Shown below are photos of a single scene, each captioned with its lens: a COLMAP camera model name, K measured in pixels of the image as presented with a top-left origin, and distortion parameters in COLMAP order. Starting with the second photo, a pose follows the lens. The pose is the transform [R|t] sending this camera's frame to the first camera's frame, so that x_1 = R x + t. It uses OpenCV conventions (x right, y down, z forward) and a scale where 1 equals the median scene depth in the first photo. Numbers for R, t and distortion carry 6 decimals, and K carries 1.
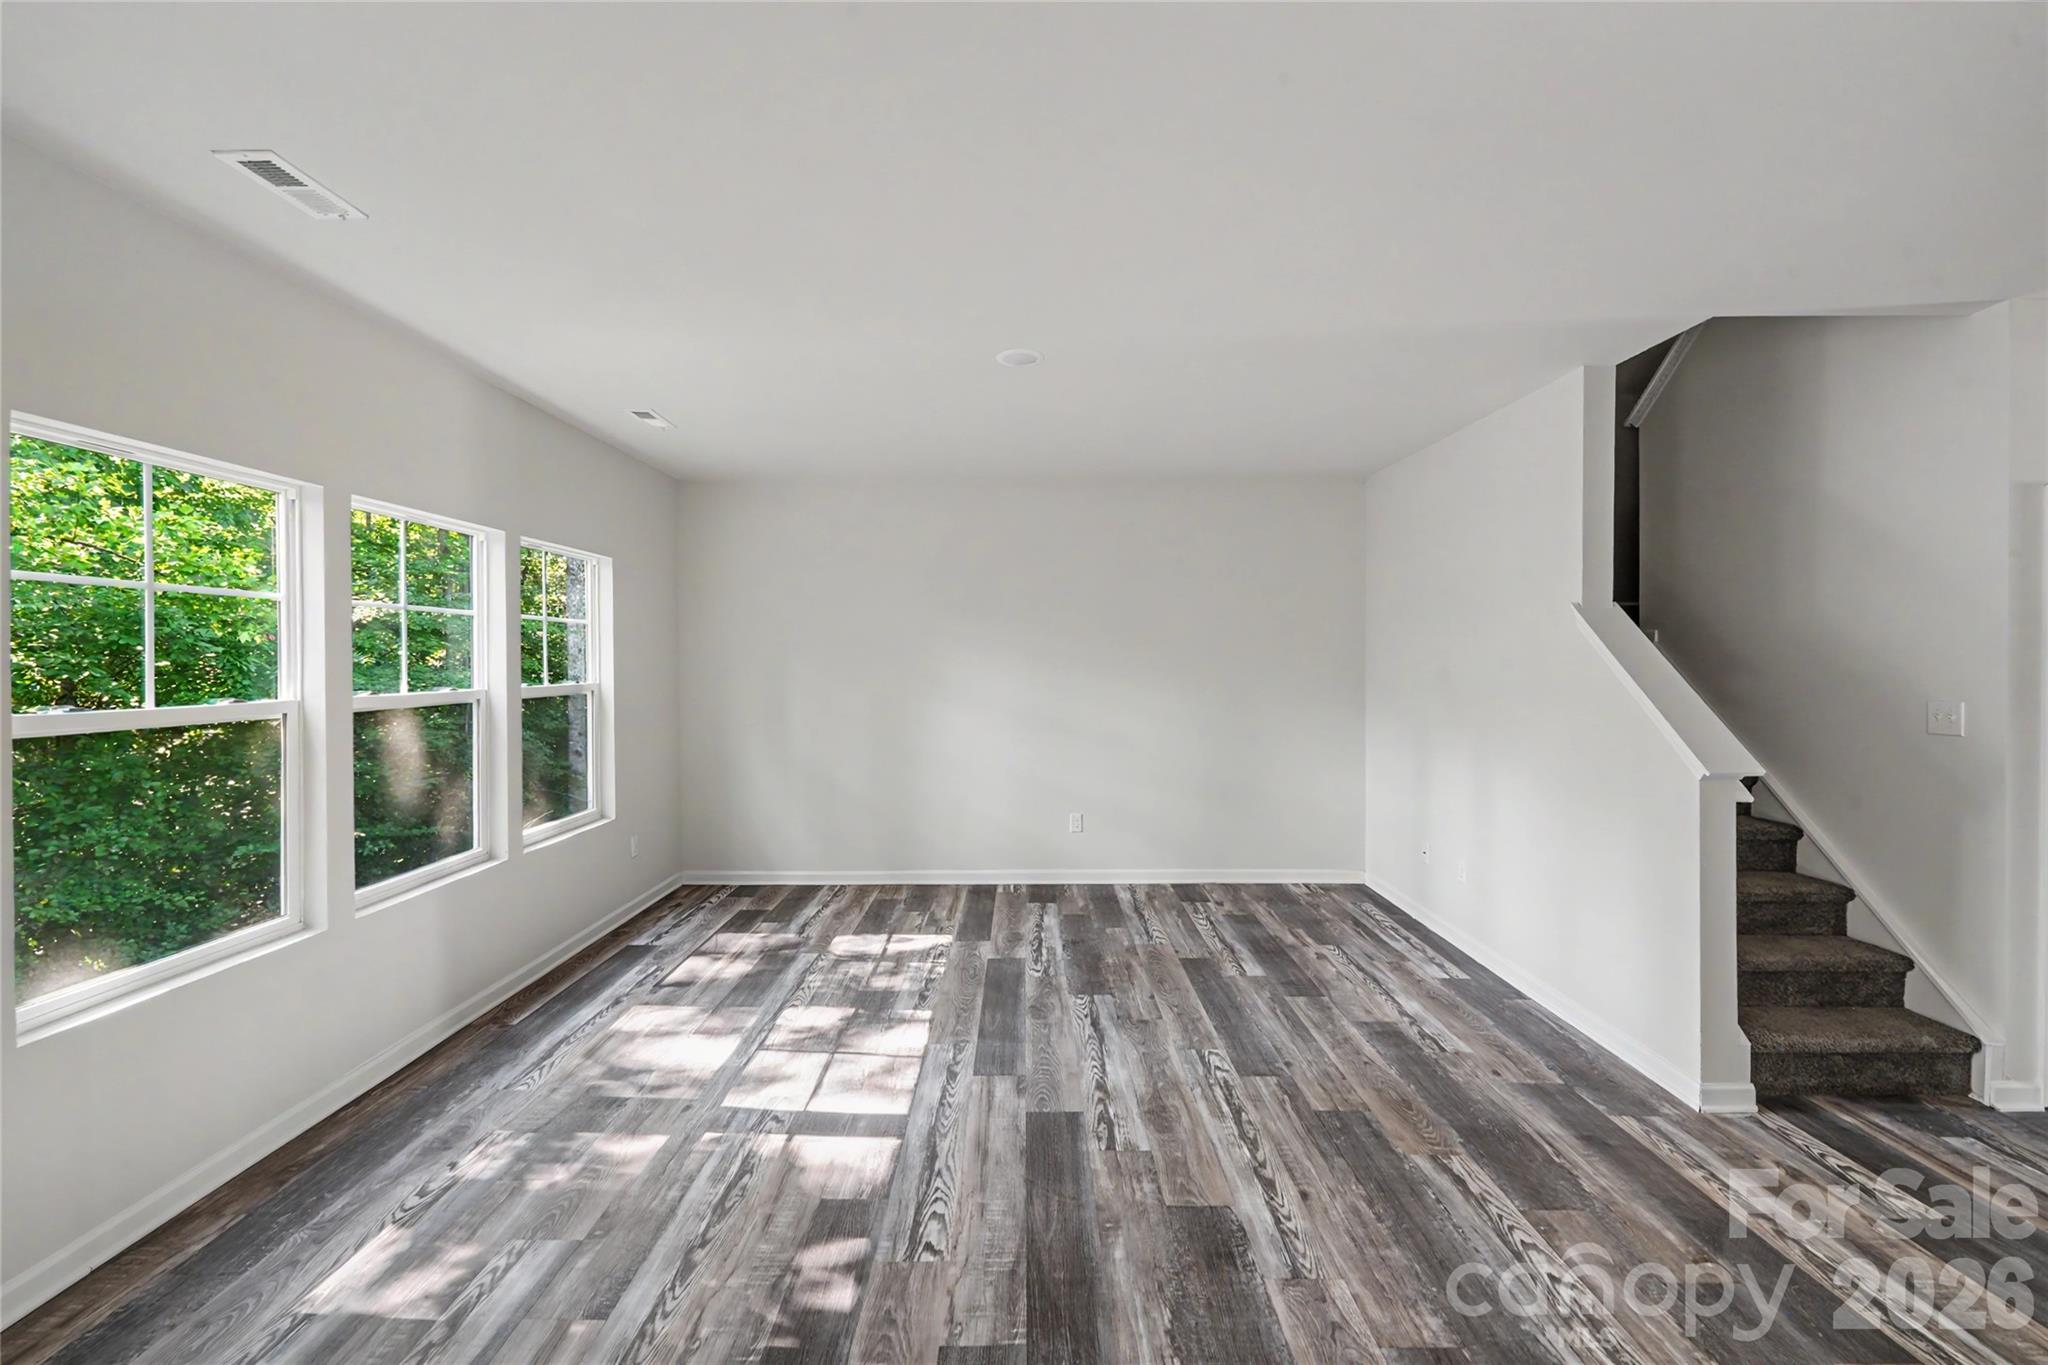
lens RADIAL K [[839.7, 0, 1016.8], [0, 839.7, 664.0], [0, 0, 1]] dist [0.000272, -0.000826]
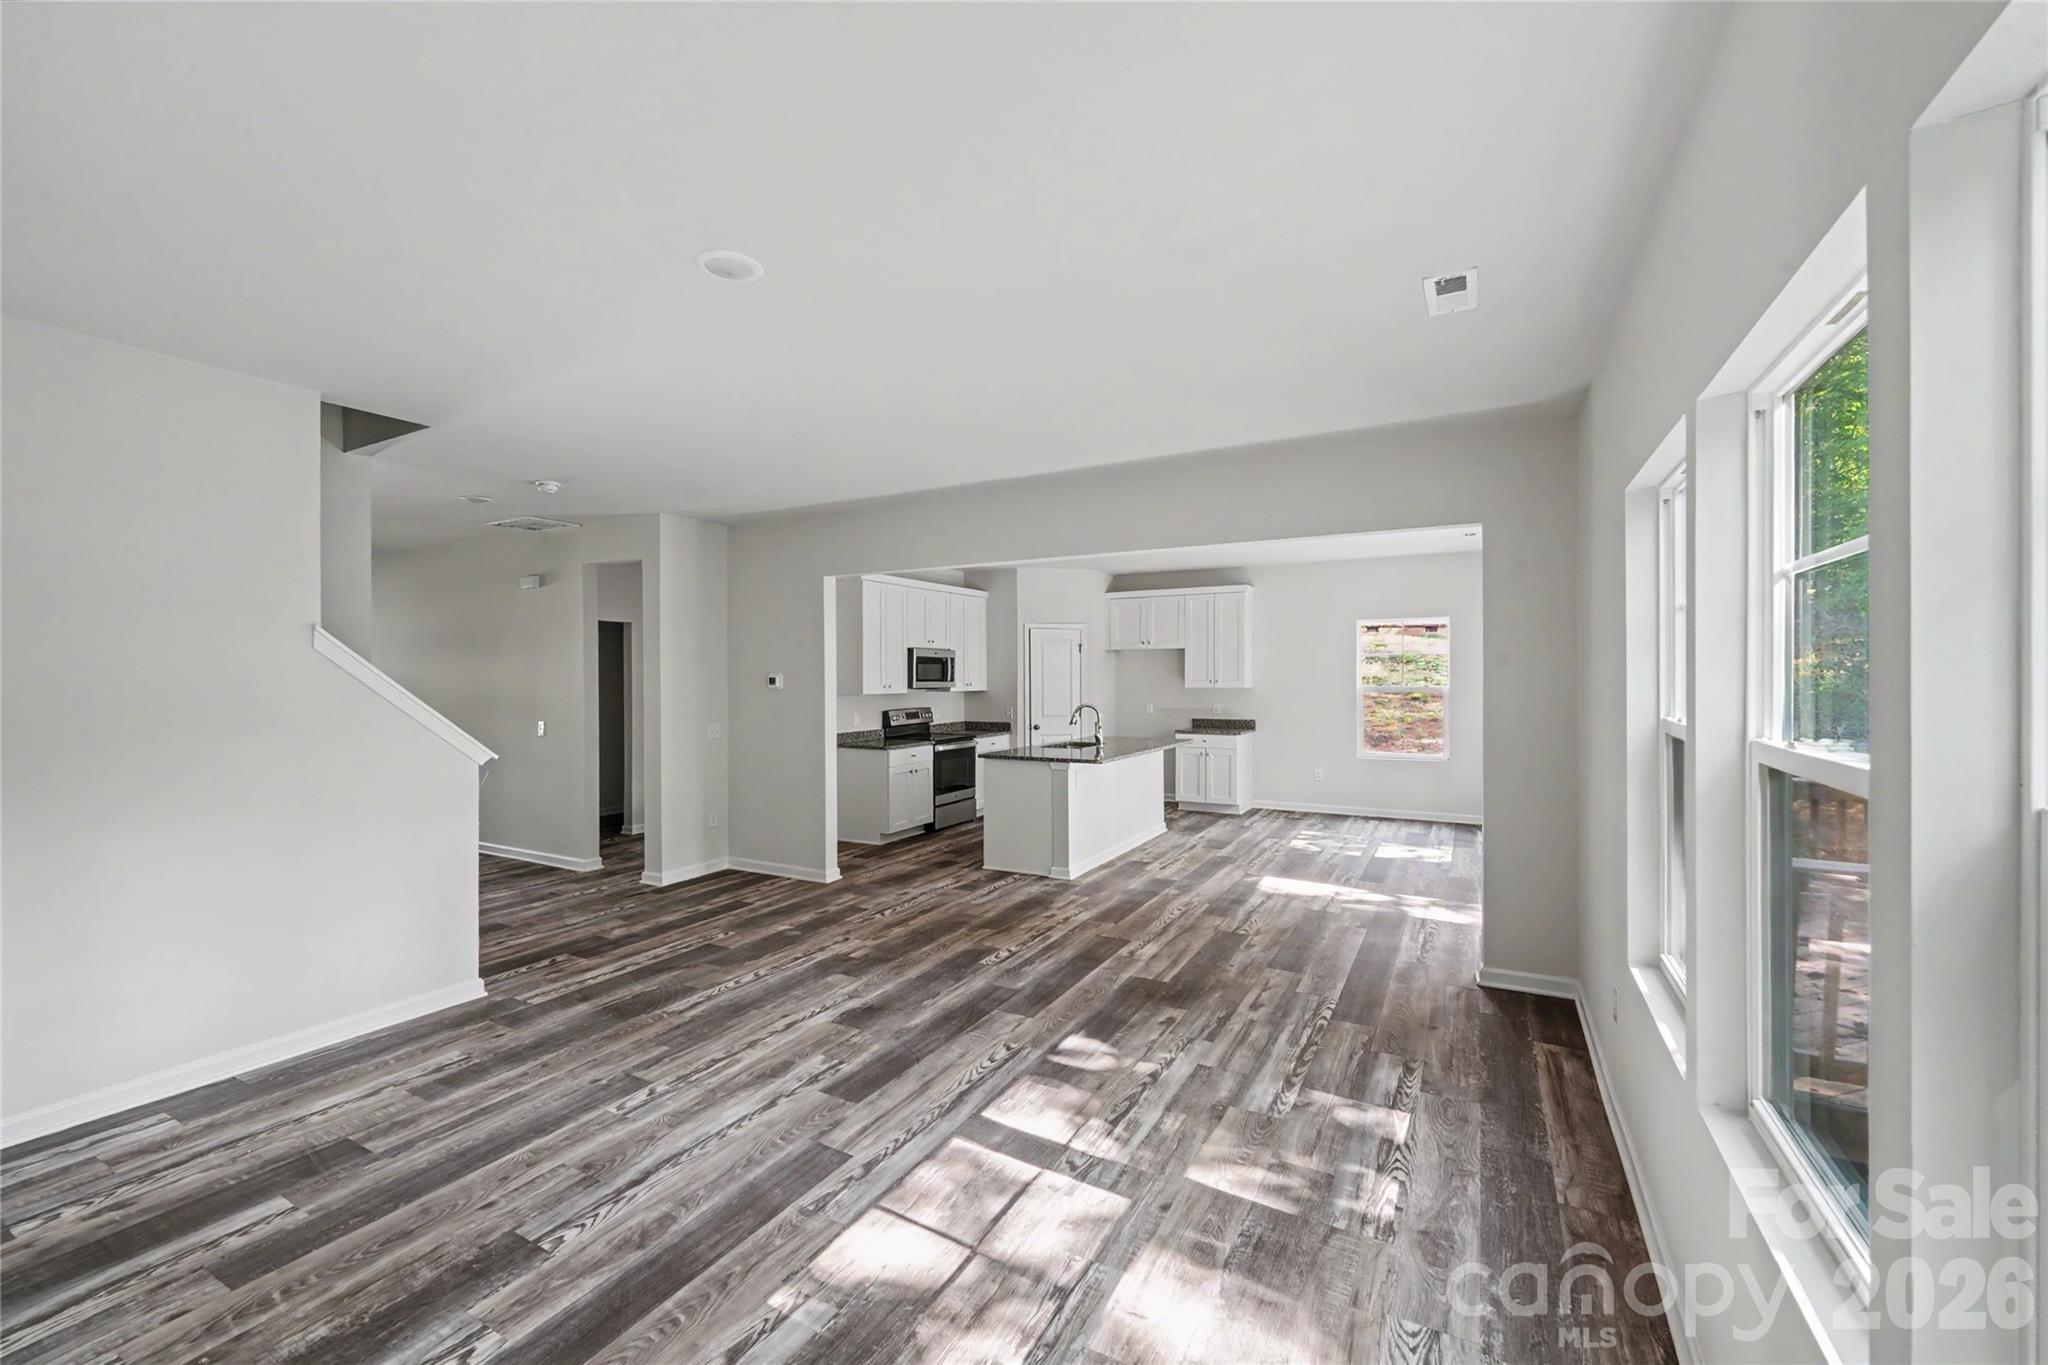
lens RADIAL K [[831.1, 0, 1019.5], [0, 831.1, 679.7], [0, 0, 1]] dist [0.003998, -0.003643]
pose [[-0.879079, 0.003086, 0.476666, -0.573642], [0.008381, 0.999925, 0.008981, -0.009801], [-0.476602, 0.011890, -0.879039, 1.553979]]
